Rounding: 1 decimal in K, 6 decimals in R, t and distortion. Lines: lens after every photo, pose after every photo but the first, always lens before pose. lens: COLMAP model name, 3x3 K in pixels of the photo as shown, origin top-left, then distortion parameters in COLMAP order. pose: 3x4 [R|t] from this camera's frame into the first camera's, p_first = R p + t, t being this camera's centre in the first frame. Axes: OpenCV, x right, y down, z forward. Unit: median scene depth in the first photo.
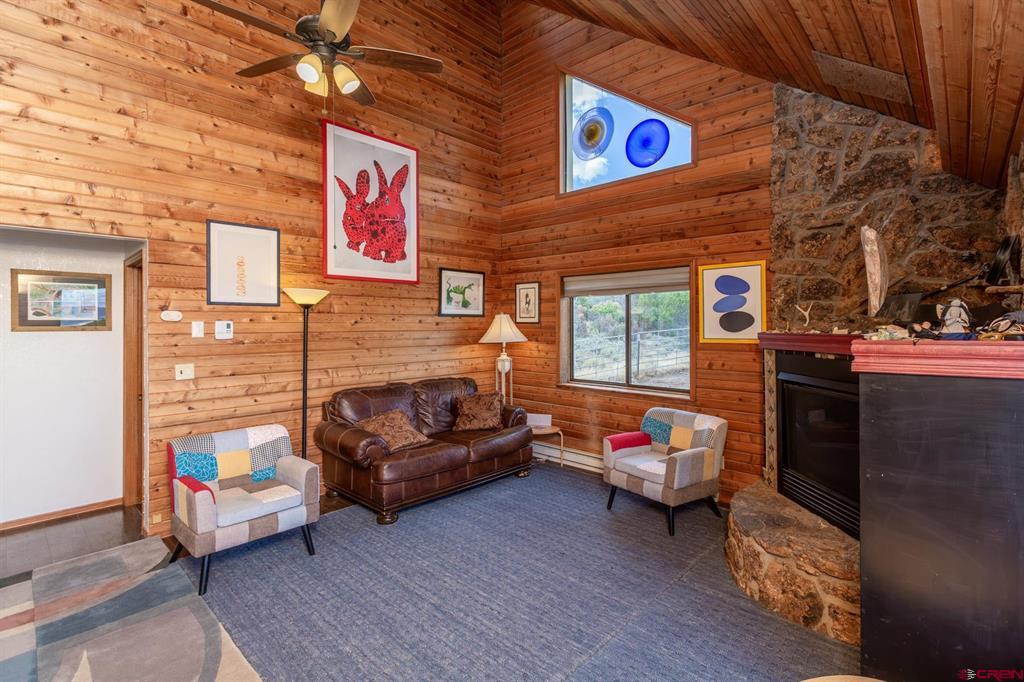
lens RADIAL K [[476.7, 0, 528.6], [0, 476.7, 326.0], [0, 0, 1]] dist [0.002929, 0.000897]
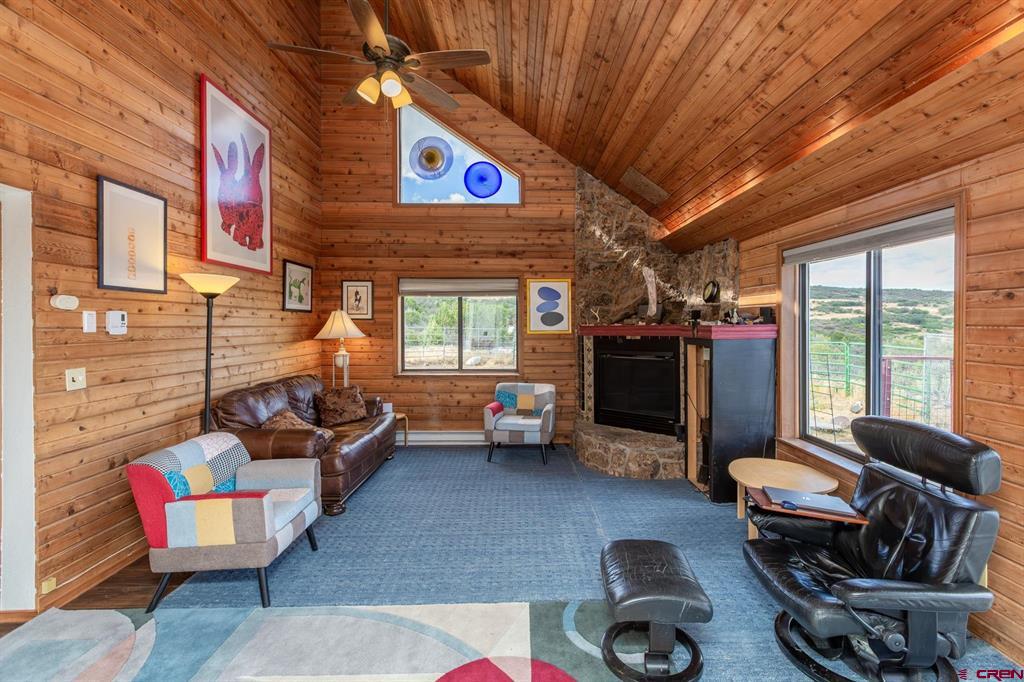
lens RADIAL K [[476.7, 0, 526.7], [0, 476.7, 327.3], [0, 0, 1]] dist [0.002929, 0.000897]
pose [[0.719184, -0.002397, 0.694816, -0.656652], [0.002582, 0.999996, 0.000776, 0.015844], [-0.694815, 0.001236, 0.719187, -0.007998]]
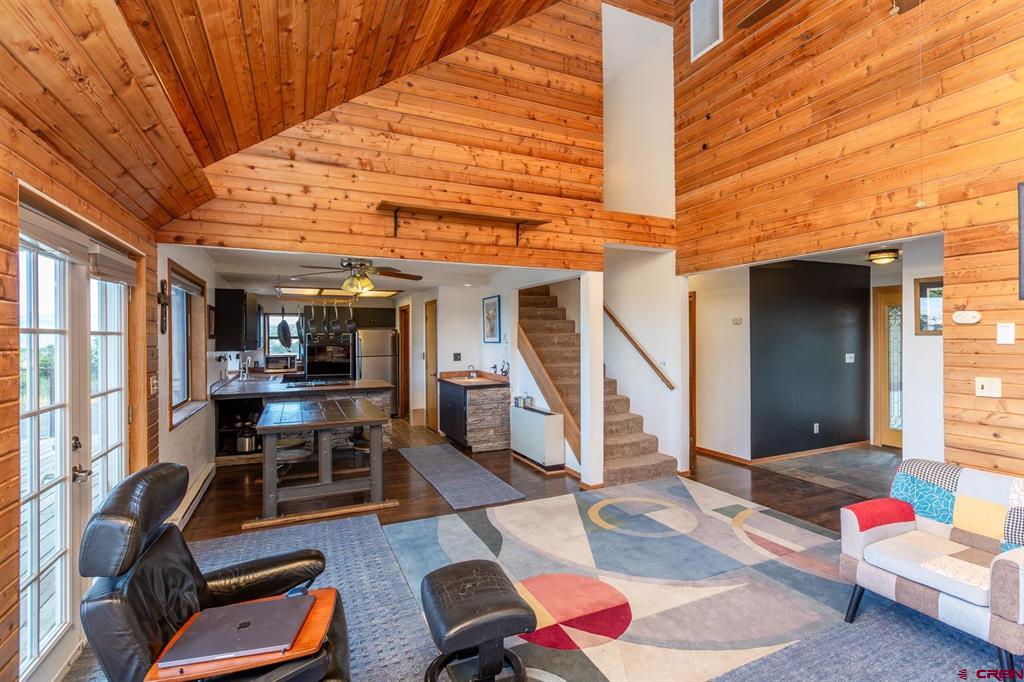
lens RADIAL K [[476.7, 0, 514.2], [0, 476.7, 335.6], [0, 0, 1]] dist [0.002929, 0.000897]
pose [[-0.379009, 0.004692, -0.925381, 0.278185], [0.003147, 0.999988, 0.003782, 0.004674], [0.925388, -0.001478, -0.379019, 0.515442]]
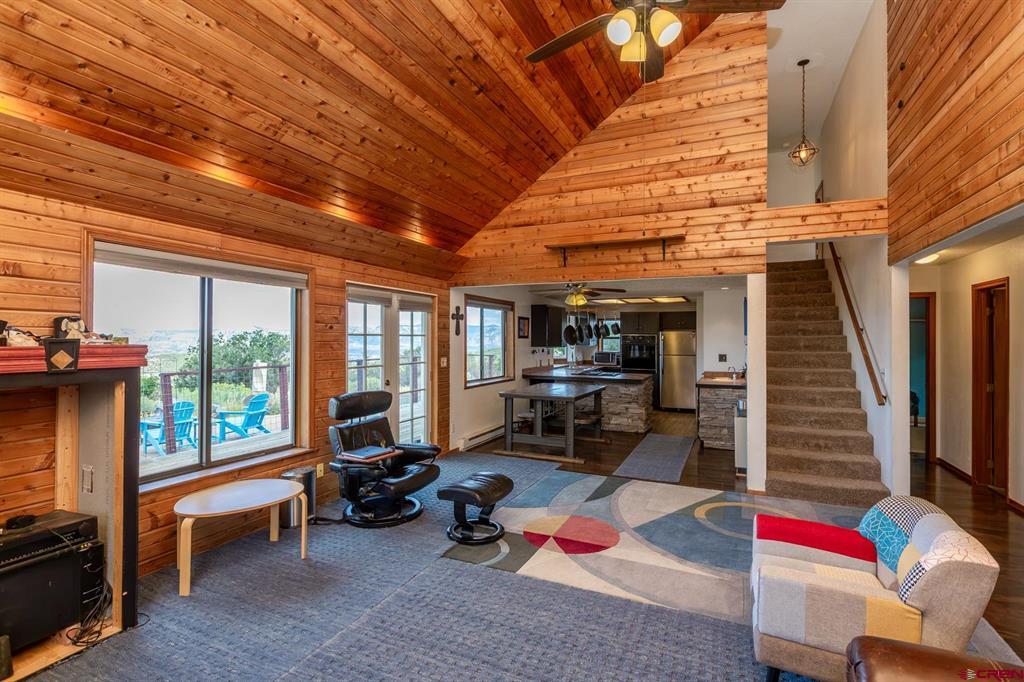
lens RADIAL K [[476.7, 0, 515.4], [0, 476.7, 335.9], [0, 0, 1]] dist [0.002929, 0.000897]
pose [[-0.951131, 0.001223, -0.308786, 0.025104], [0.000173, 0.999994, 0.003426, -0.001164], [0.308788, 0.003205, -0.951125, 1.177940]]
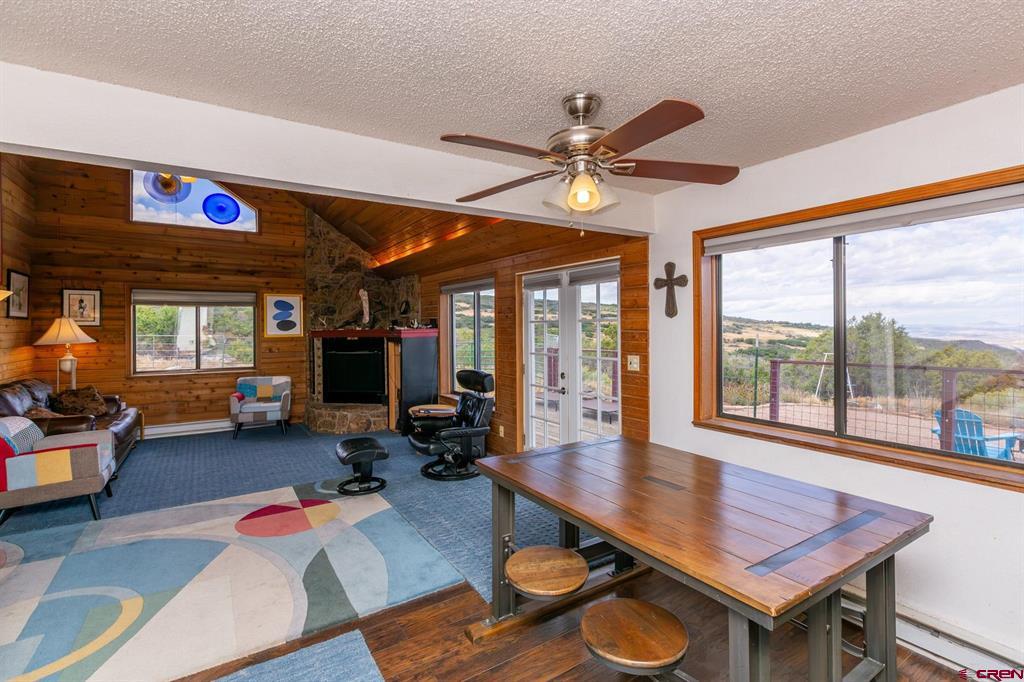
lens RADIAL K [[476.7, 0, 518.4], [0, 476.7, 324.9], [0, 0, 1]] dist [0.002929, 0.000897]
pose [[0.245099, 0.009004, 0.969456, -1.175215], [0.012045, 0.999851, -0.012331, 0.023490], [-0.969423, 0.014700, 0.244954, -0.348693]]
